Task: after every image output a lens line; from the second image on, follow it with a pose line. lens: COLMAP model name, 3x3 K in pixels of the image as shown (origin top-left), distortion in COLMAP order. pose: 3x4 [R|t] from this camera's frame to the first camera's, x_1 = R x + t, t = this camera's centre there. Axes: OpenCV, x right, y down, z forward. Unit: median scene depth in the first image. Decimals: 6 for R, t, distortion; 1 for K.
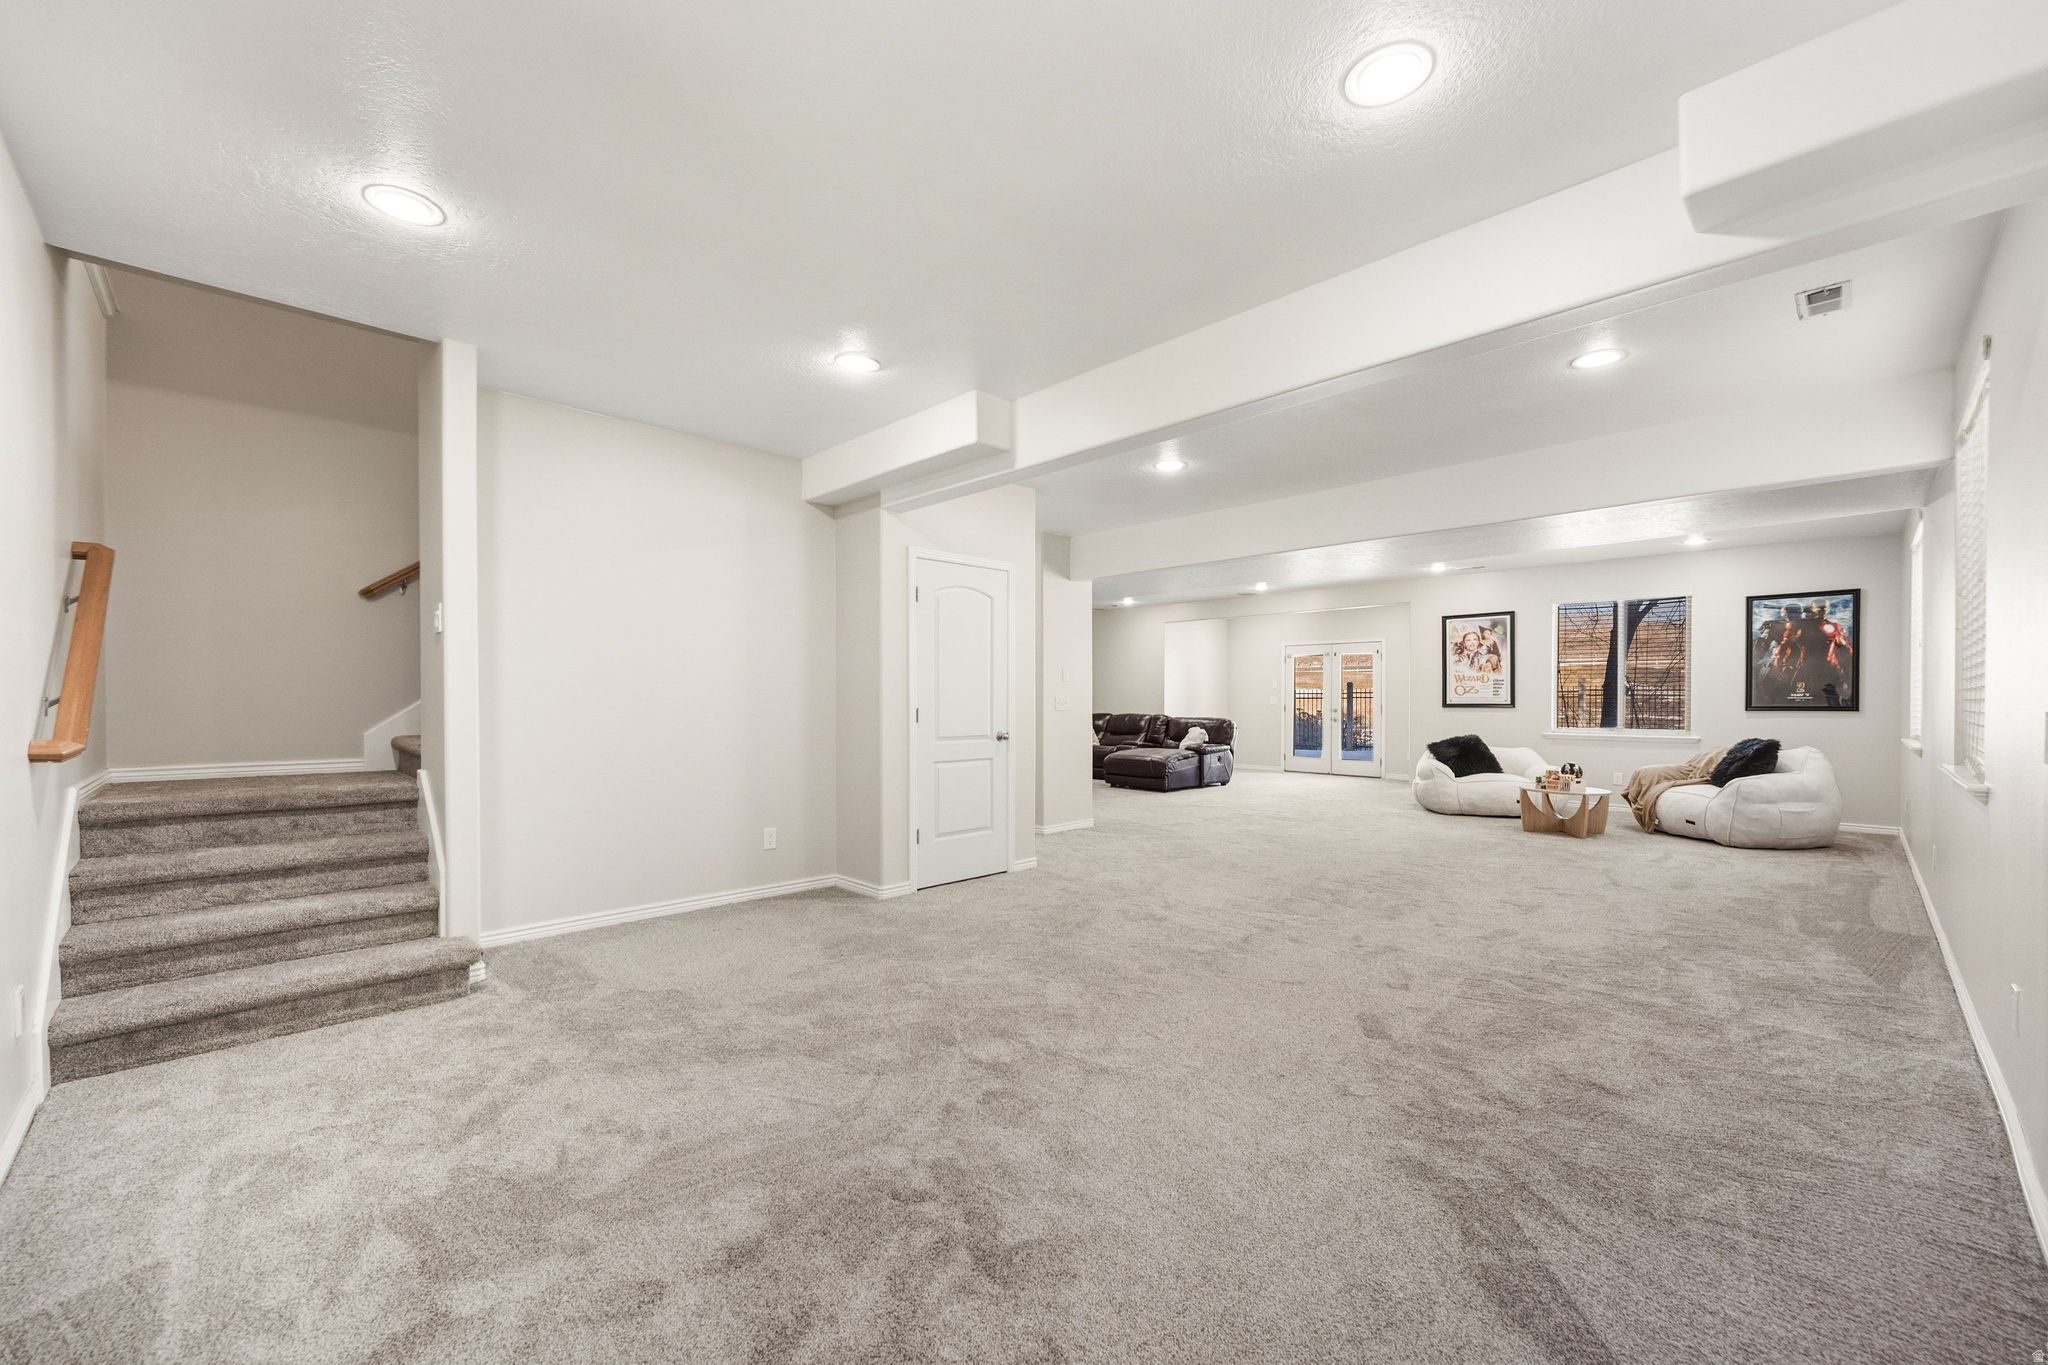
lens RADIAL K [[815.7, 0, 1020.5], [0, 815.7, 707.7], [0, 0, 1]] dist [0.000667, 0.000297]
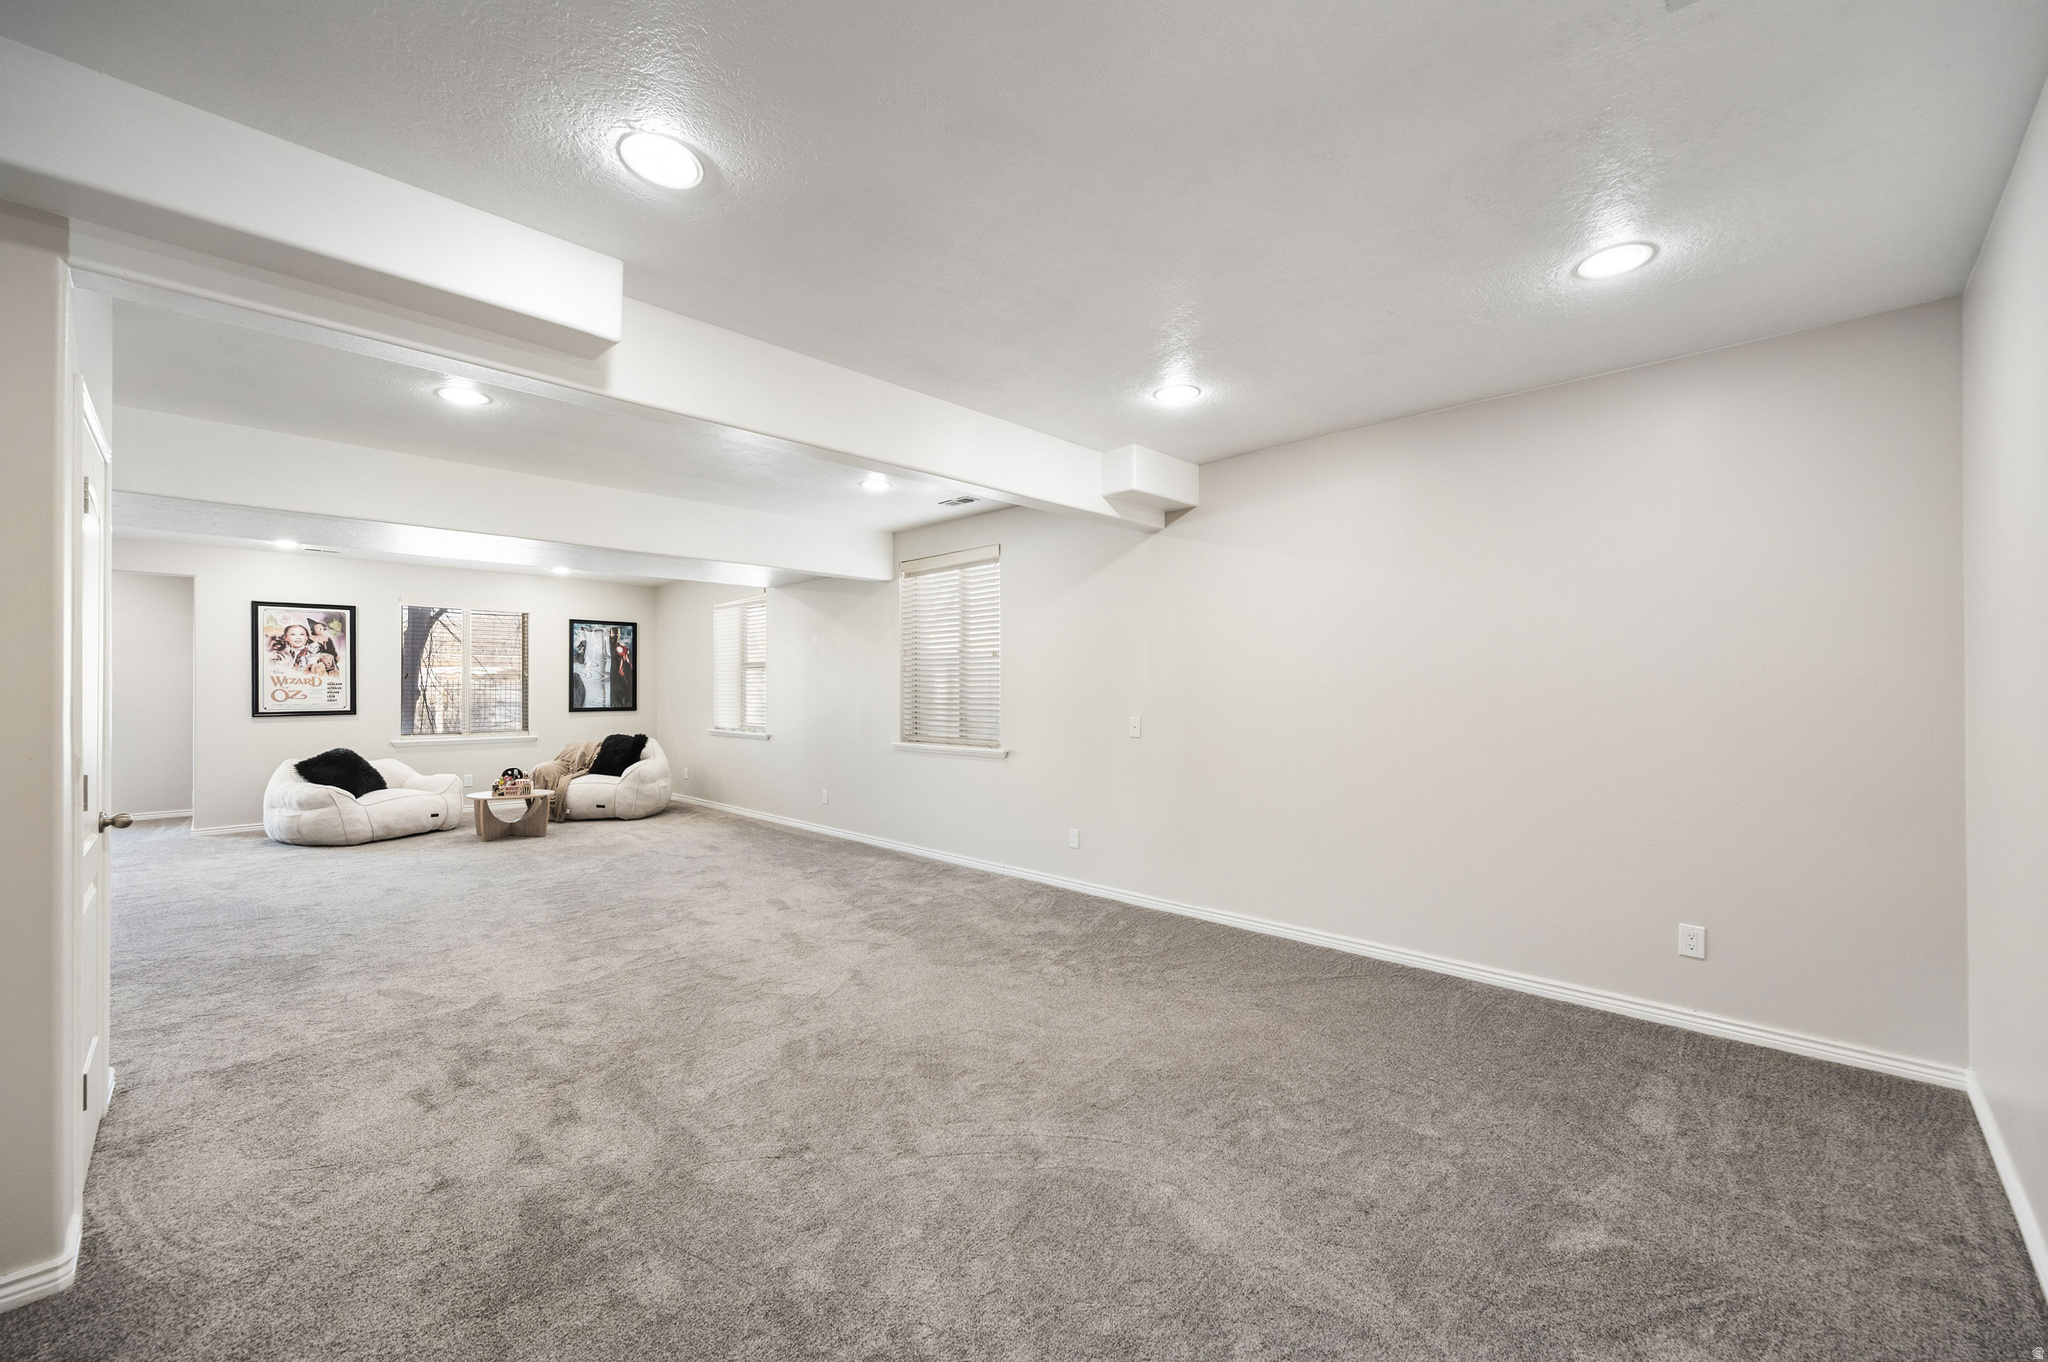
lens RADIAL K [[801.3, 0, 1024.0], [0, 801.3, 681.0], [0, 0, 1]] dist [-0.000544, 0.000300]
pose [[-0.018554, 0.009574, 0.999782, -0.337381], [0.012032, 0.999884, -0.009351, -0.023596], [-0.999755, 0.011856, -0.018667, 0.341189]]
